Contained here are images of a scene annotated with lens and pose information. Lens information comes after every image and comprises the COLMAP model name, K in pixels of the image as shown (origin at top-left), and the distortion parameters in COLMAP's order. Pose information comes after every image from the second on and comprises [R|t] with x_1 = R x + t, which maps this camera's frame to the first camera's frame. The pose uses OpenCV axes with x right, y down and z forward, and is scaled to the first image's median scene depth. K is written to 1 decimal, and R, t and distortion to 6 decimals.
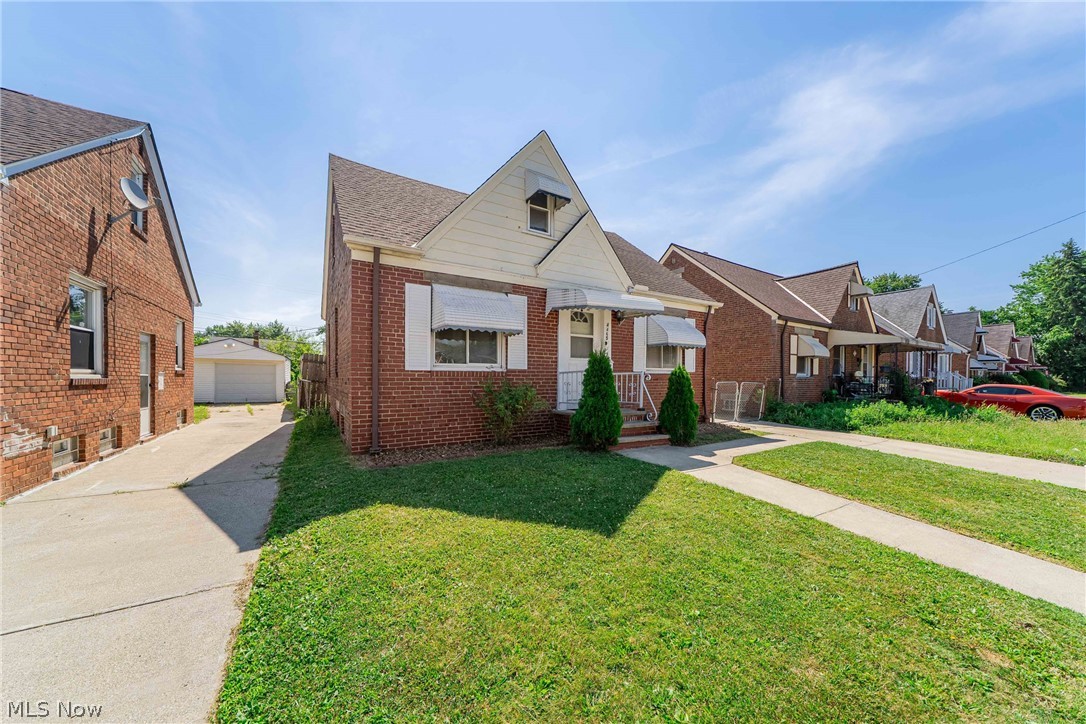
lens RADIAL K [[374.3, 0, 542.6], [0, 374.3, 382.8], [0, 0, 1]] dist [-0.004455, 0.000356]
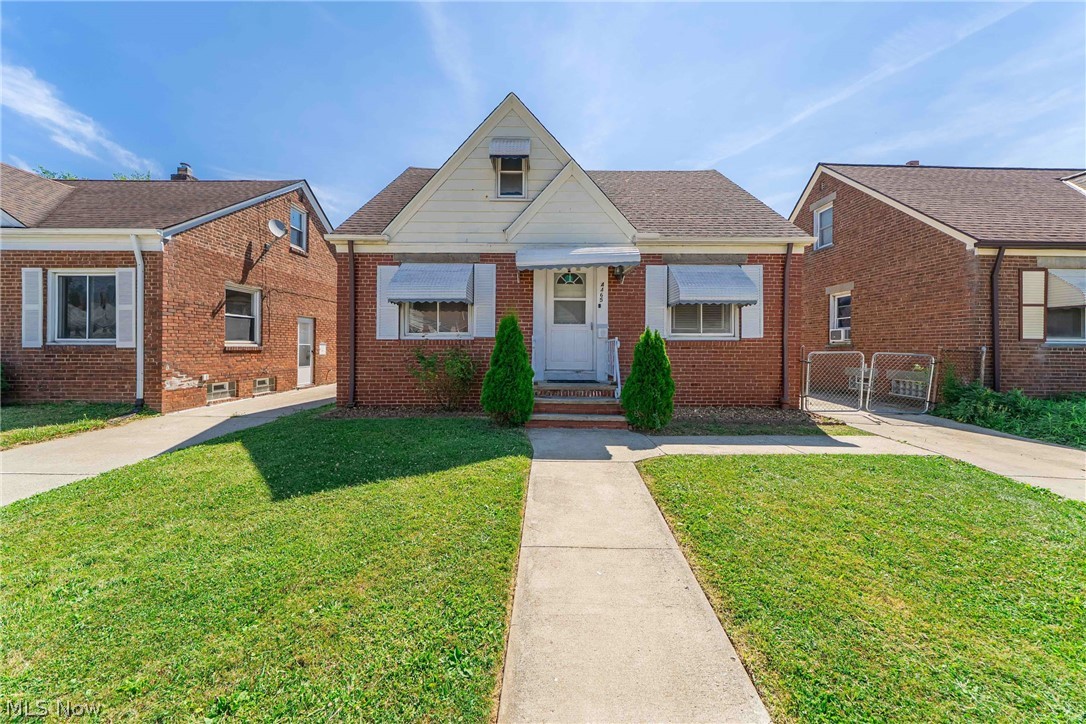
lens RADIAL K [[374.3, 0, 546.3], [0, 374.3, 346.3], [0, 0, 1]] dist [-0.004455, 0.000356]
pose [[0.853073, -0.001962, -0.521788, 0.588966], [-0.006756, 0.999868, -0.014805, 0.002070], [0.521748, 0.016155, 0.852947, 0.226296]]
